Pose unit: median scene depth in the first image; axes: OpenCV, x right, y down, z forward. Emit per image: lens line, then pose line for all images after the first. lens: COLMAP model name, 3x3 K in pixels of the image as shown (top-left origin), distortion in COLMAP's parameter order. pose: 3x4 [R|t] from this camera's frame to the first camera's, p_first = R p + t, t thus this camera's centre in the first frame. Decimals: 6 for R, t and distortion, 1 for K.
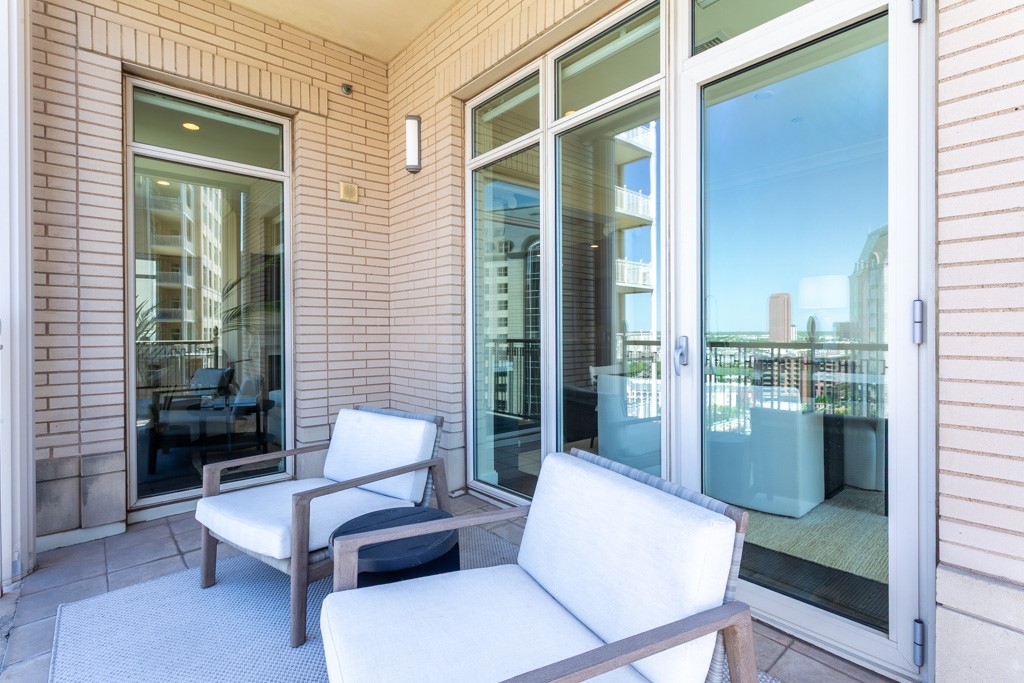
lens RADIAL K [[489.0, 0, 509.1], [0, 489.0, 337.7], [0, 0, 1]] dist [0.000716, 0.002610]
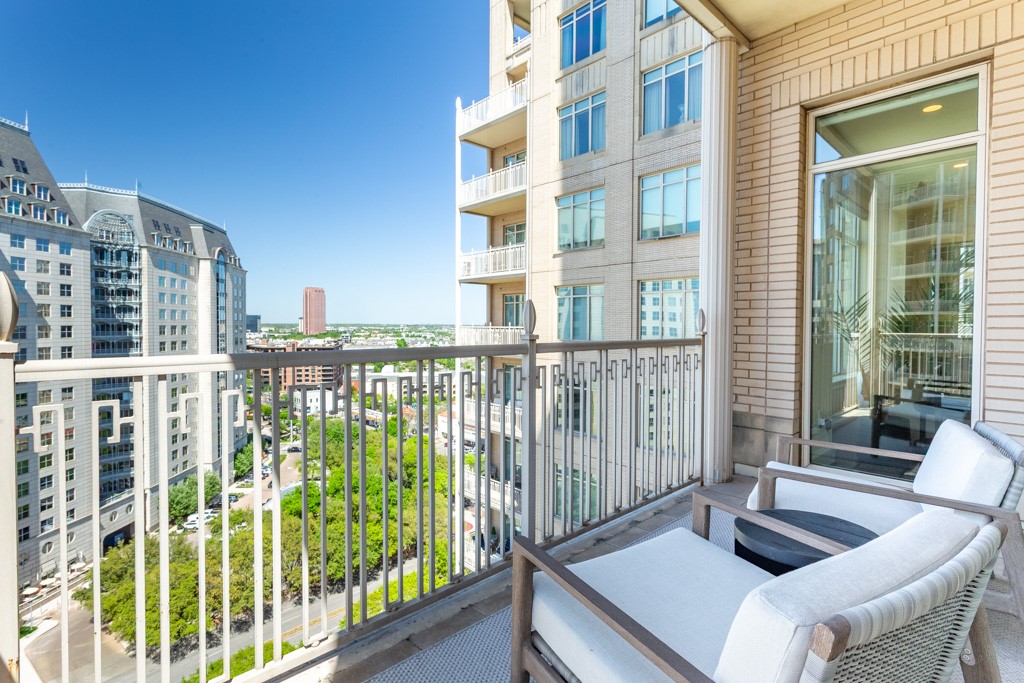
lens RADIAL K [[489.0, 0, 519.1], [0, 489.0, 335.3], [0, 0, 1]] dist [0.000716, 0.002610]
pose [[0.057260, 0.025375, -0.998037, 0.393856], [-0.014095, 0.999598, 0.024606, -0.003717], [0.998260, 0.012658, 0.057594, 0.219255]]
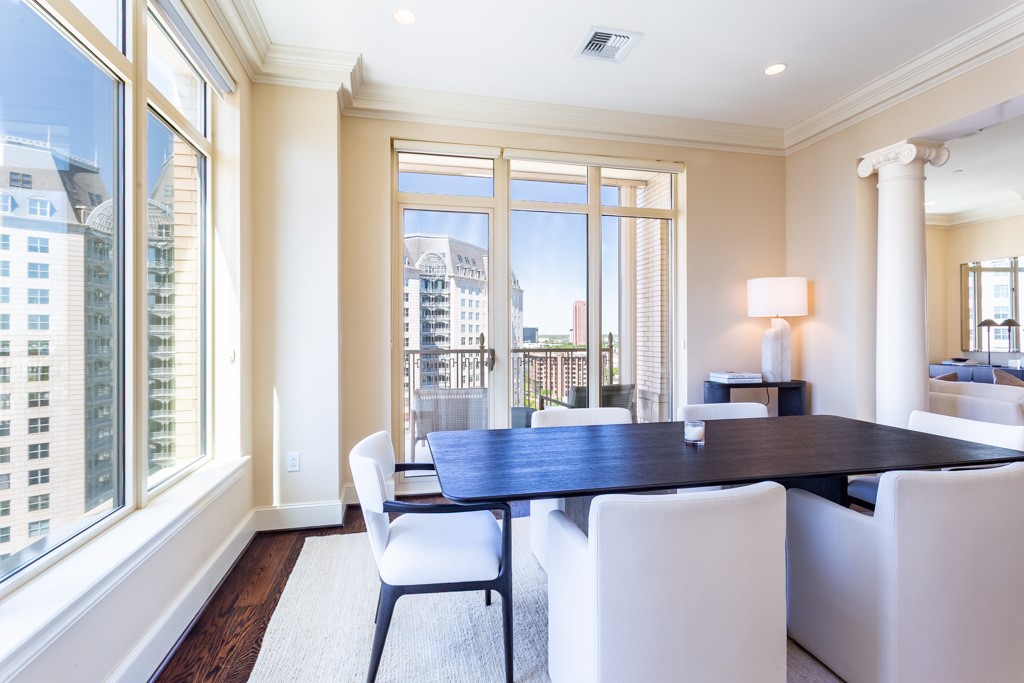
lens RADIAL K [[489.0, 0, 509.4], [0, 489.0, 333.3], [0, 0, 1]] dist [0.000716, 0.002610]
pose [[-0.465895, 0.001358, -0.884839, 1.843916], [-0.004730, 0.999981, 0.004026, -0.066825], [0.884827, 0.006061, -0.465880, 1.835140]]
